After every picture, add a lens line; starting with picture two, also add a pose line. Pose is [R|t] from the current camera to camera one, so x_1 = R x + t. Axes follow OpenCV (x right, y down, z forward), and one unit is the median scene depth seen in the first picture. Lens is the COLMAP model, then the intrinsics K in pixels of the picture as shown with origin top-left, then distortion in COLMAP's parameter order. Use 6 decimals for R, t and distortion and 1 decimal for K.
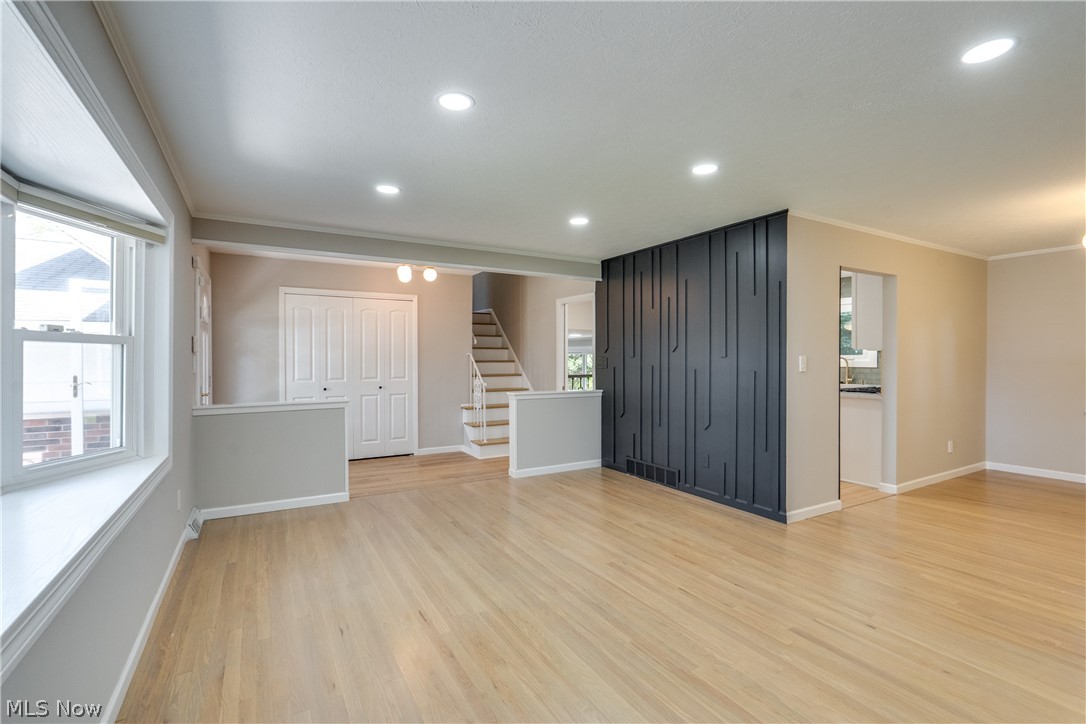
lens RADIAL K [[494.9, 0, 546.8], [0, 494.9, 363.4], [0, 0, 1]] dist [-0.005022, -0.000330]
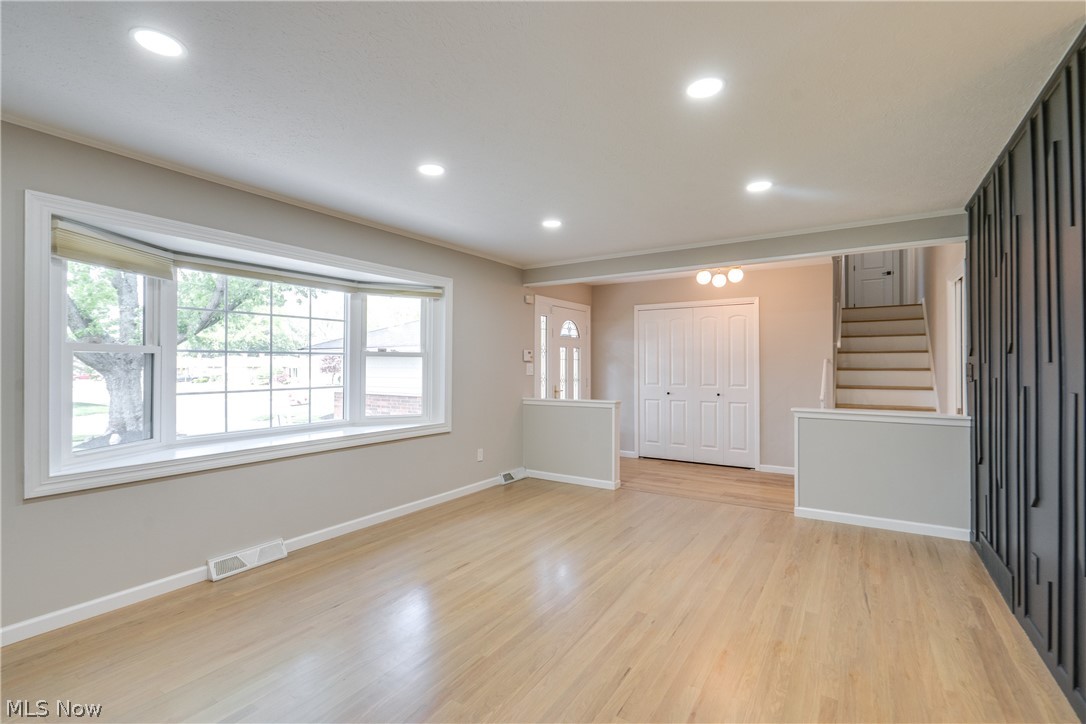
lens RADIAL K [[497.7, 0, 543.7], [0, 497.7, 363.7], [0, 0, 1]] dist [0.001156, 0.001342]
pose [[0.452429, -0.002170, -0.891798, 0.756797], [-0.009503, 0.999929, -0.007254, -0.005248], [0.891750, 0.011757, 0.452376, 0.449335]]
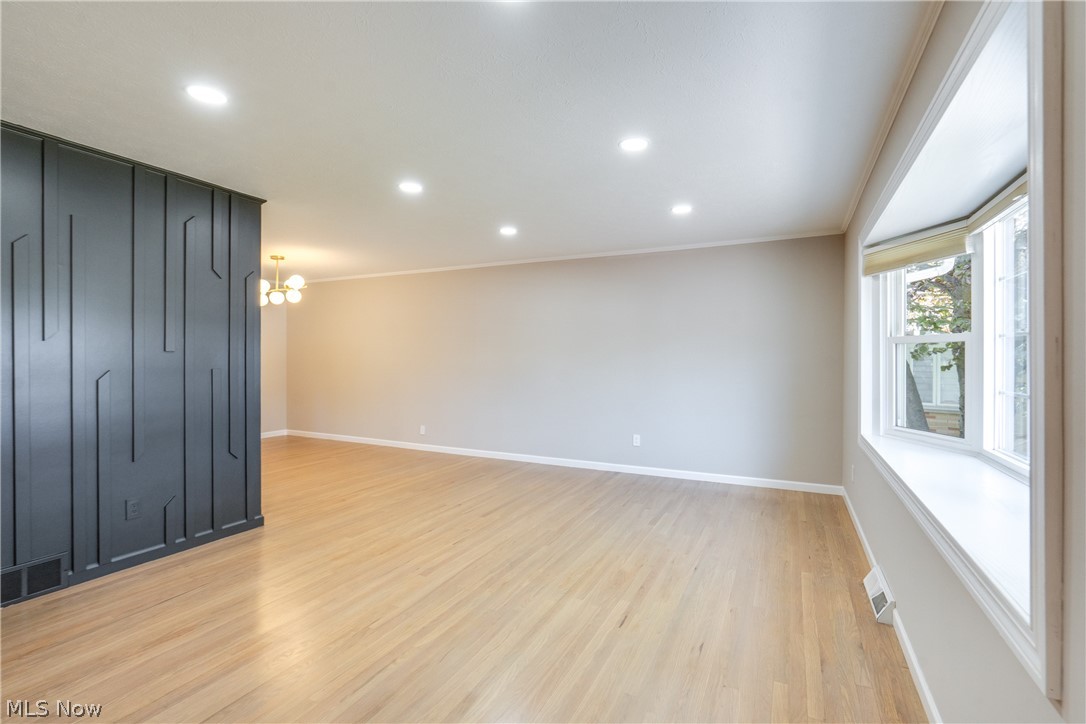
lens RADIAL K [[496.2, 0, 542.6], [0, 496.2, 356.3], [0, 0, 1]] dist [-0.002007, 0.000094]
pose [[-0.543511, 0.000677, 0.839402, -0.738992], [0.007913, 0.999959, 0.004317, -0.007973], [-0.839365, 0.008988, -0.543494, 1.249202]]
